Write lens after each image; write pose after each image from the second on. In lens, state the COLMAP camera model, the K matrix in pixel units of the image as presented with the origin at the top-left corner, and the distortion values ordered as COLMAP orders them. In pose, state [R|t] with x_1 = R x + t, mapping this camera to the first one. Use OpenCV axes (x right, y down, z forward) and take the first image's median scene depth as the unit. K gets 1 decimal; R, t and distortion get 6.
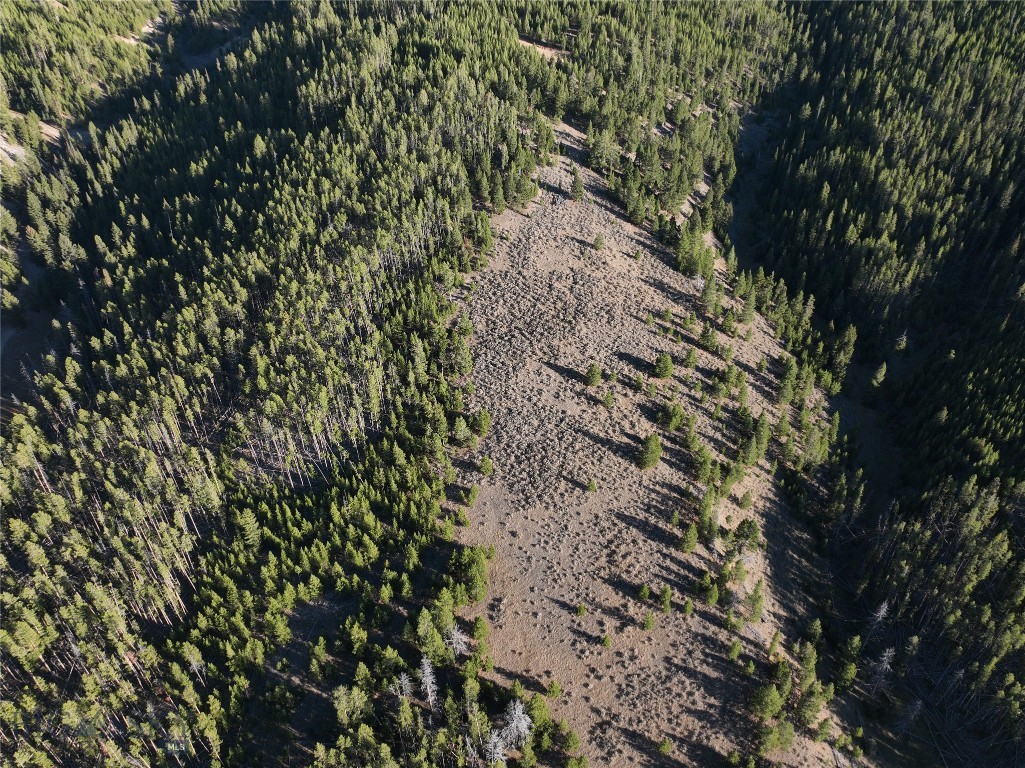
lens RADIAL K [[725.9, 0, 512.5], [0, 725.9, 384.0], [0, 0, 1]] dist [-0.001104, 0.019711]
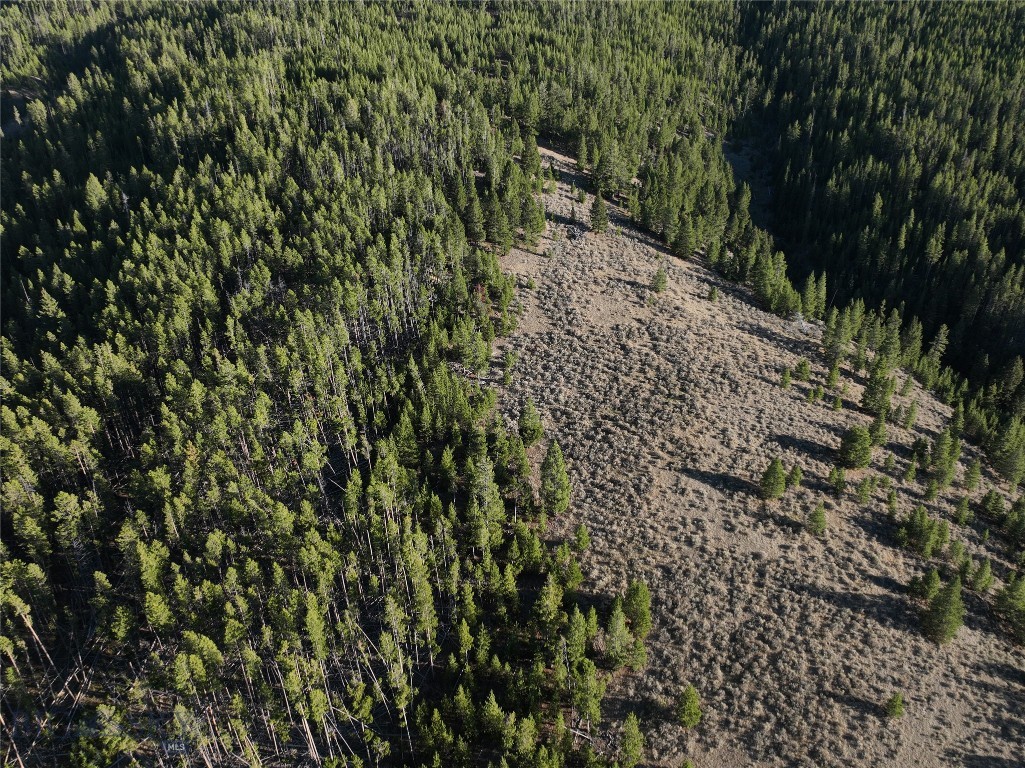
lens RADIAL K [[725.9, 0, 512.5], [0, 725.9, 384.0], [0, 0, 1]] dist [-0.001104, 0.019711]
pose [[0.973236, -0.119346, 0.196387, -0.170713], [0.147087, 0.980100, -0.133304, -0.035761], [-0.176570, 0.158622, 0.971423, 0.426985]]
